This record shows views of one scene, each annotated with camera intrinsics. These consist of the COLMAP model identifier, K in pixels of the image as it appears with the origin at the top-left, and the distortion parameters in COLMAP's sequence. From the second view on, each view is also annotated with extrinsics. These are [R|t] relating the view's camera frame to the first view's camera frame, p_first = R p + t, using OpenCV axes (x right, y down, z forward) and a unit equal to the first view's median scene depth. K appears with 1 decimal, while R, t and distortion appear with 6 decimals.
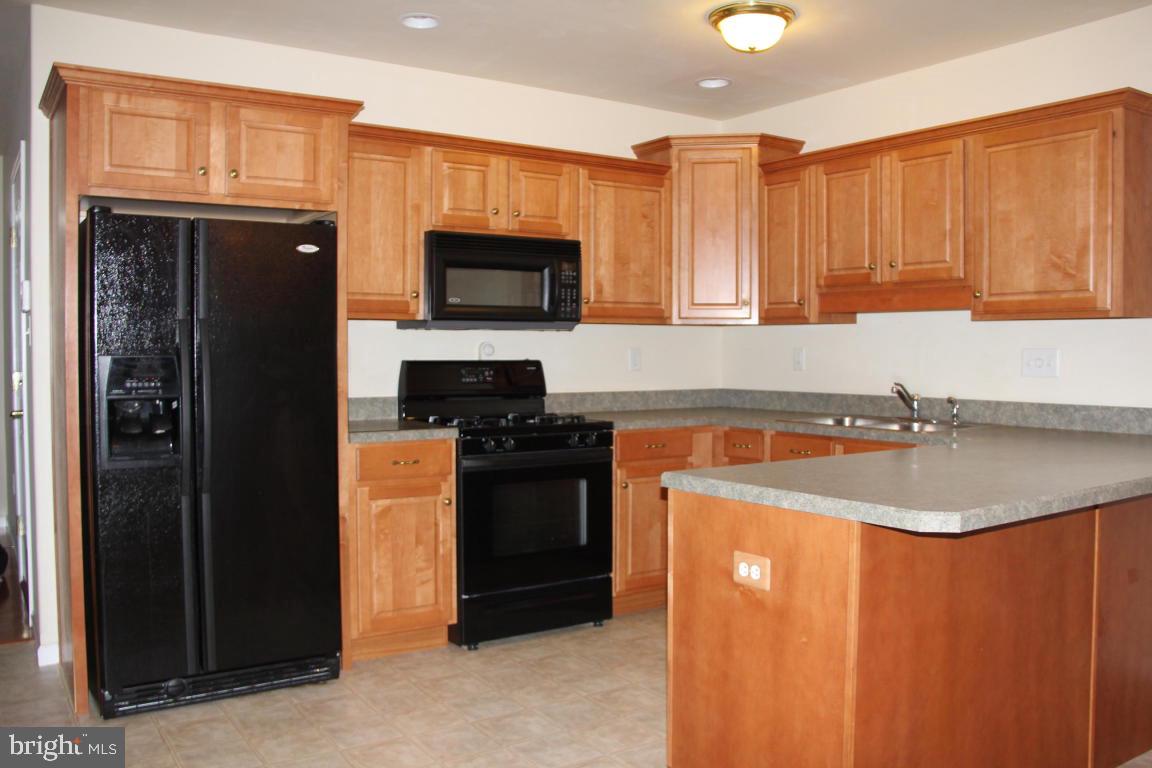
lens RADIAL K [[969.7, 0, 576.0], [0, 969.7, 384.0], [0, 0, 1]] dist [-0.189857, 0.162202]
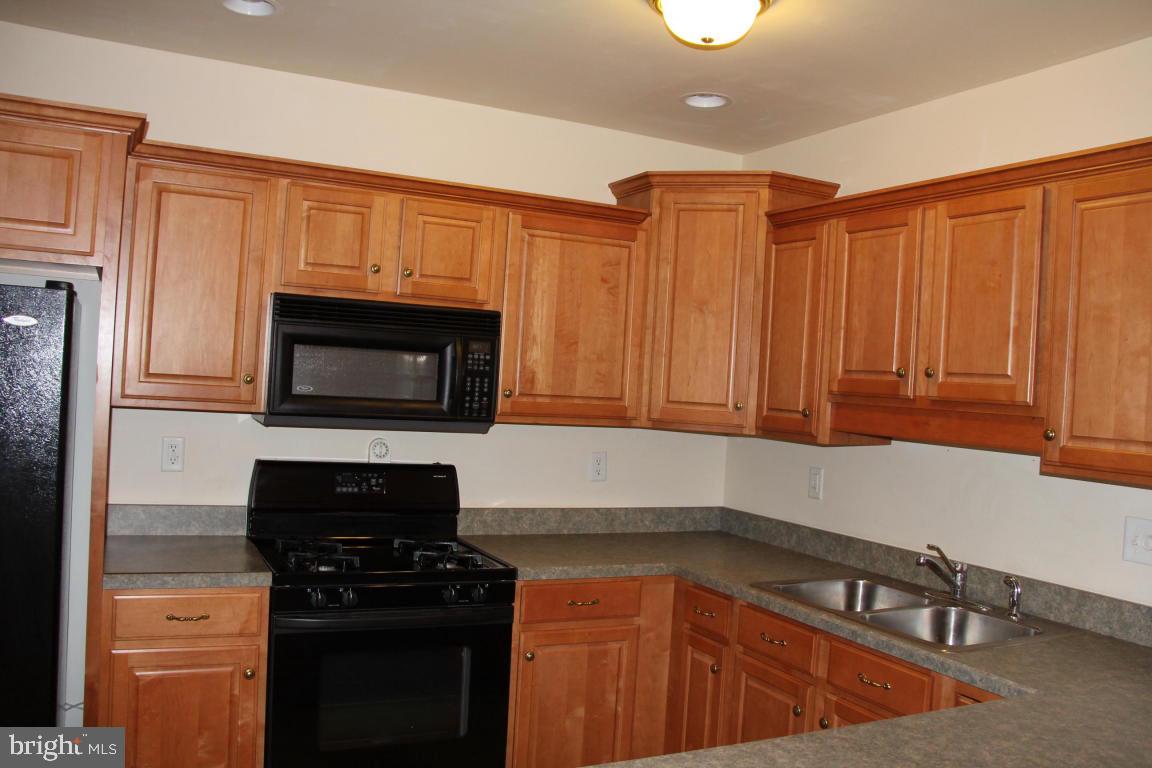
lens RADIAL K [[969.7, 0, 576.0], [0, 969.7, 384.0], [0, 0, 1]] dist [-0.189857, 0.162202]
pose [[0.989232, 0.057996, -0.134377, 0.167362], [-0.062695, 0.997551, -0.031004, -0.076905], [0.132249, 0.039094, 0.990445, 0.292448]]
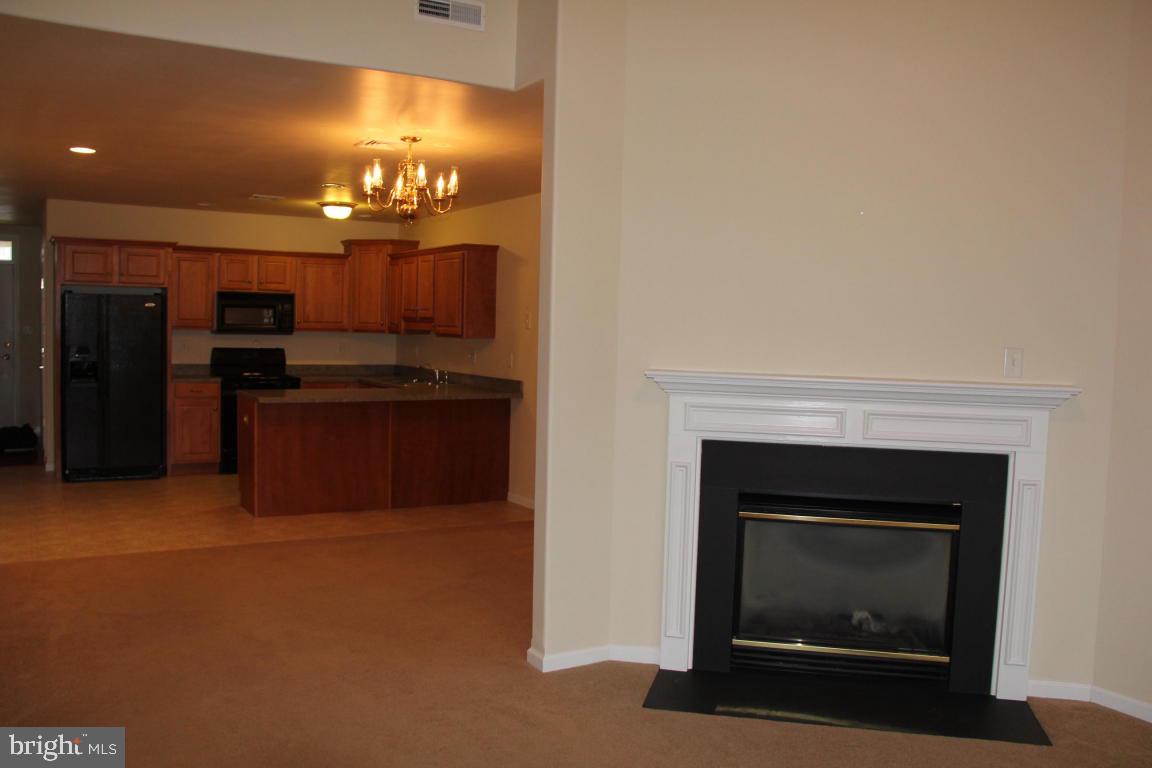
lens RADIAL K [[969.7, 0, 576.0], [0, 969.7, 384.0], [0, 0, 1]] dist [-0.189857, 0.162202]
pose [[0.998837, 0.029678, -0.038004, 0.737263], [-0.028759, 0.999286, 0.024512, -0.018130], [0.038704, -0.023391, 0.998977, -1.130210]]
